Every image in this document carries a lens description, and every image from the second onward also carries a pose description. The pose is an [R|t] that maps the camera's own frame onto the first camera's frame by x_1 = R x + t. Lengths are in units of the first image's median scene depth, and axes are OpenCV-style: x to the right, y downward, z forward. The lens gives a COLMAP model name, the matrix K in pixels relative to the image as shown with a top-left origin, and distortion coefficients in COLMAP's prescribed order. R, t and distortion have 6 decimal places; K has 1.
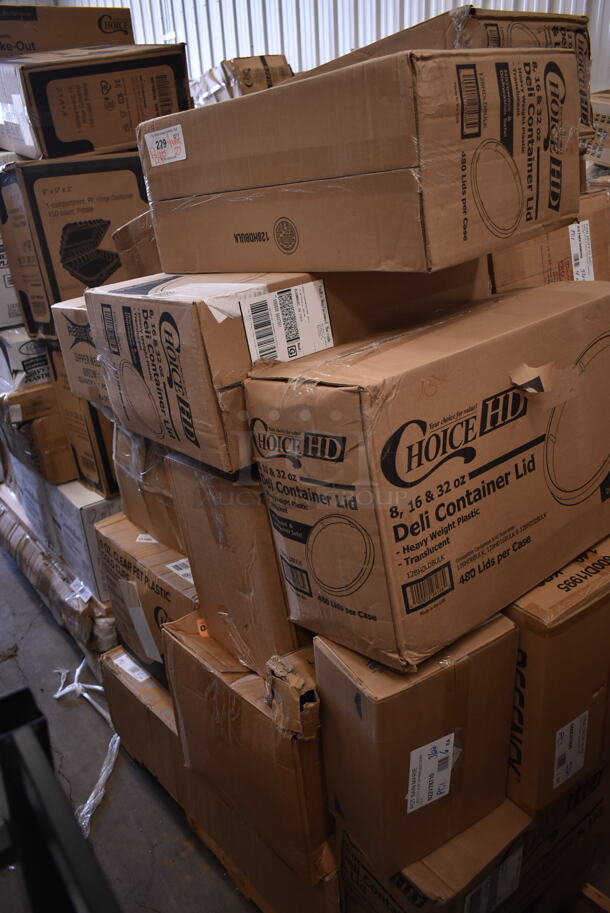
lens RADIAL K [[711.8, 0, 302.8], [0, 711.8, 456.5], [0, 0, 1]] dist [-0.014807, 0.010566]
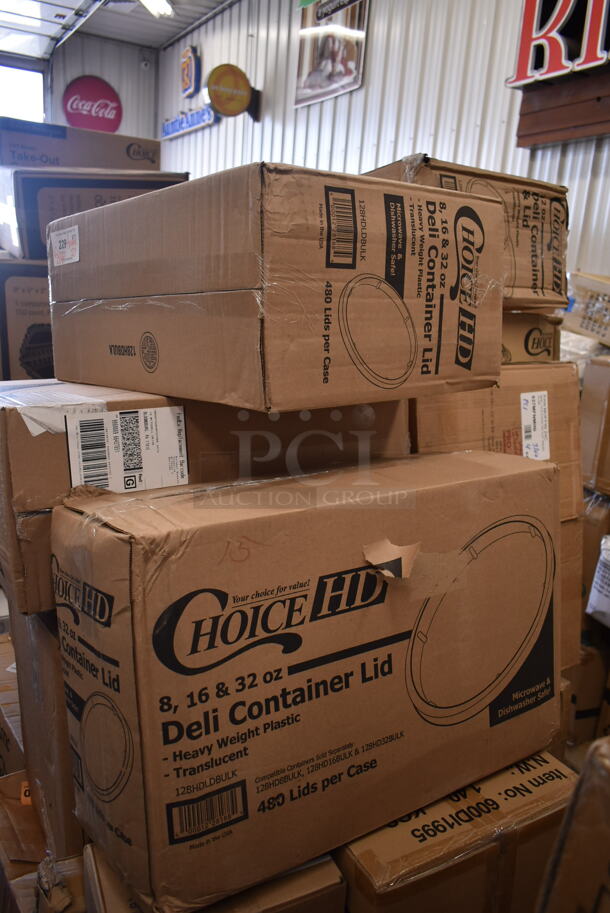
lens RADIAL K [[711.8, 0, 304.8], [0, 711.8, 460.6], [0, 0, 1]] dist [-0.014807, 0.010566]
pose [[0.986757, 0.147965, -0.066456, 0.249151], [-0.157687, 0.971081, -0.179265, -0.054860], [0.038009, 0.187371, 0.981554, 0.173735]]
